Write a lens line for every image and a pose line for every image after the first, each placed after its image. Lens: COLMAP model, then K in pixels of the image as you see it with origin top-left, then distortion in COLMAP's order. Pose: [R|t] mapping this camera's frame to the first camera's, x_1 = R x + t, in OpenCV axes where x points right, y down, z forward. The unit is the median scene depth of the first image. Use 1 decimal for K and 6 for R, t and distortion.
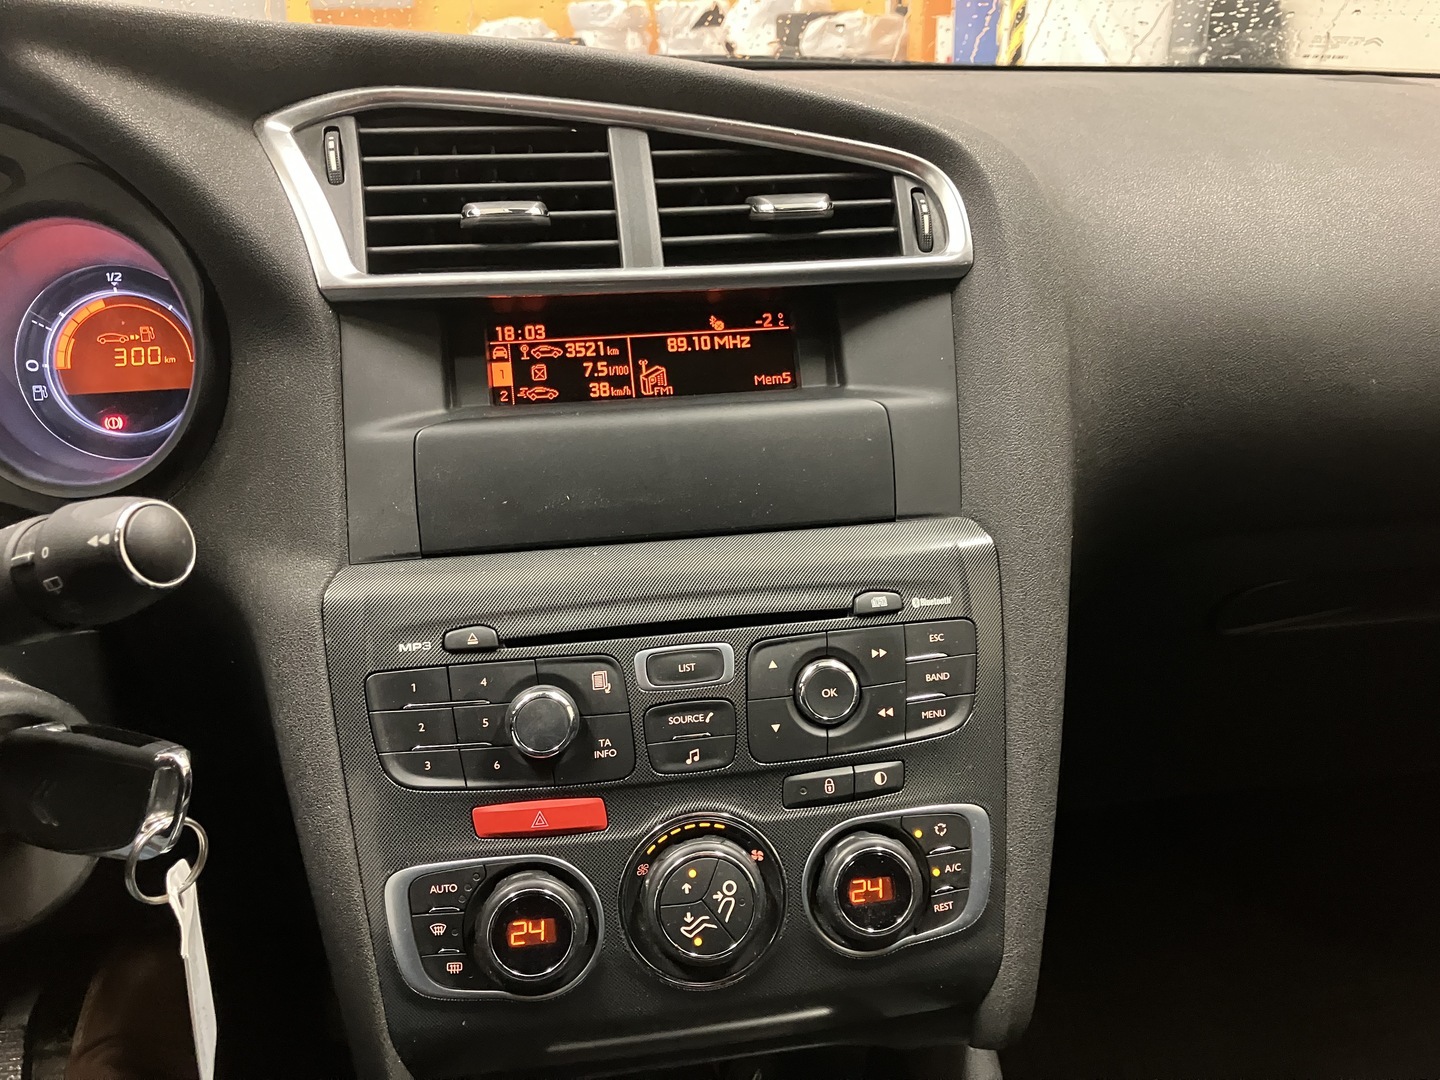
lens RADIAL K [[1241.3, 0, 720.0], [0, 1241.3, 540.0], [0, 0, 1]] dist [0.043870, -0.006060]
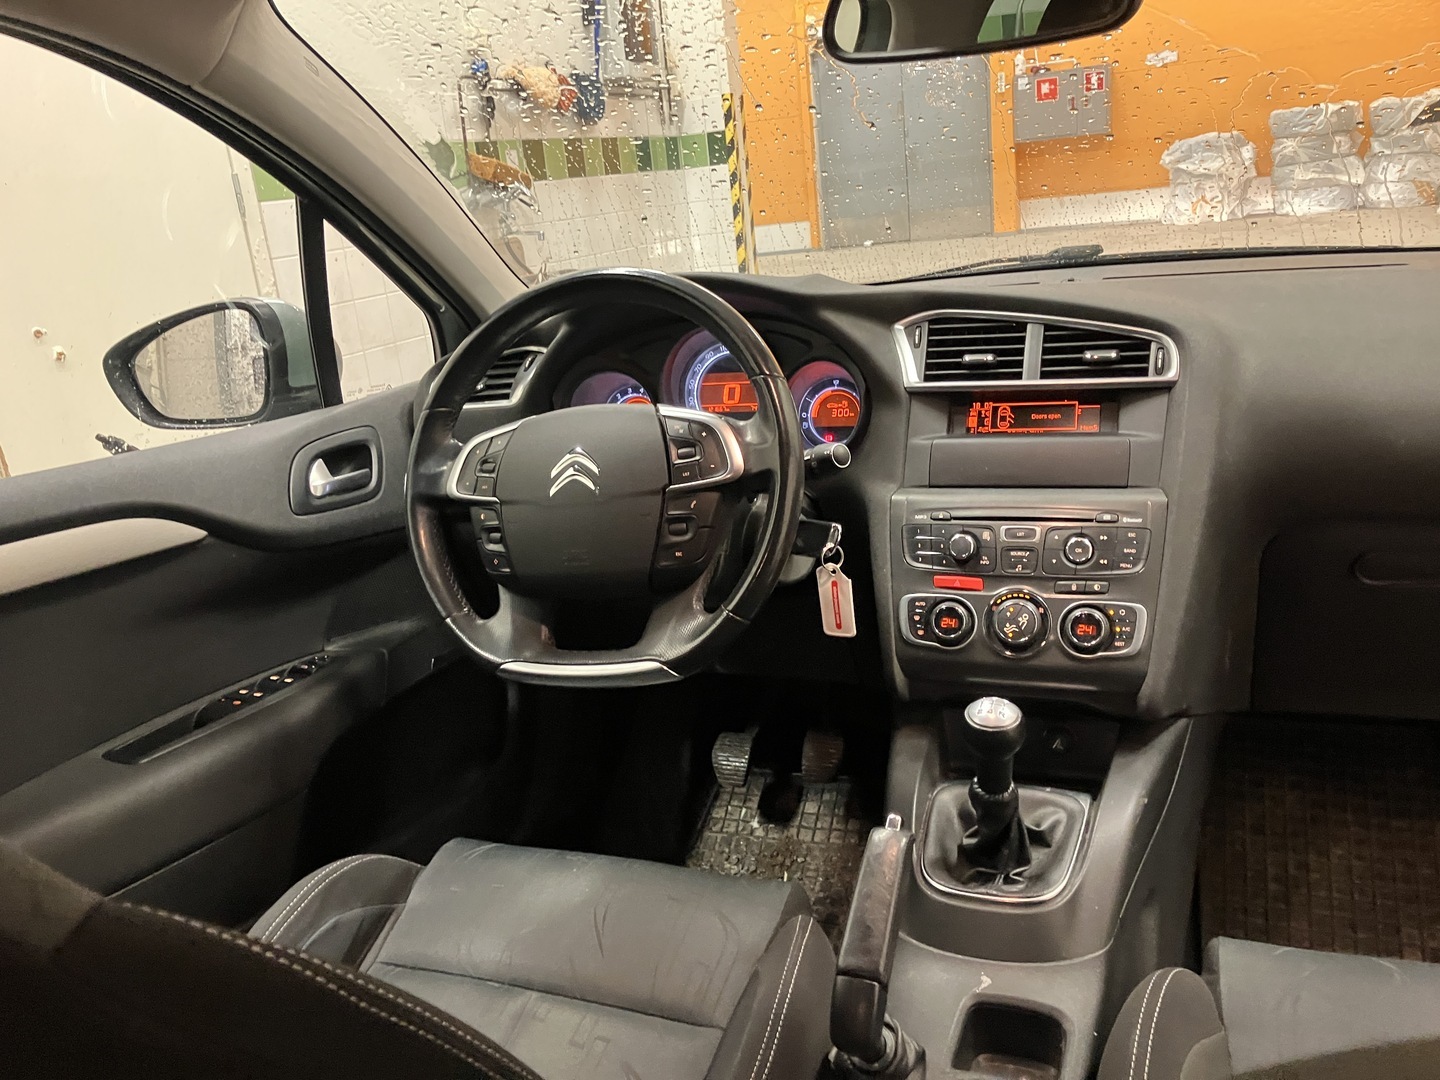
lens RADIAL K [[1160.5, 0, 720.0], [0, 1160.5, 540.0], [0, 0, 1]] dist [0.004185, 0.000675]
pose [[0.862425, 0.081776, -0.499535, 0.598290], [-0.117504, 0.992249, -0.040430, 0.267827], [0.492357, 0.093565, 0.865350, -1.299206]]
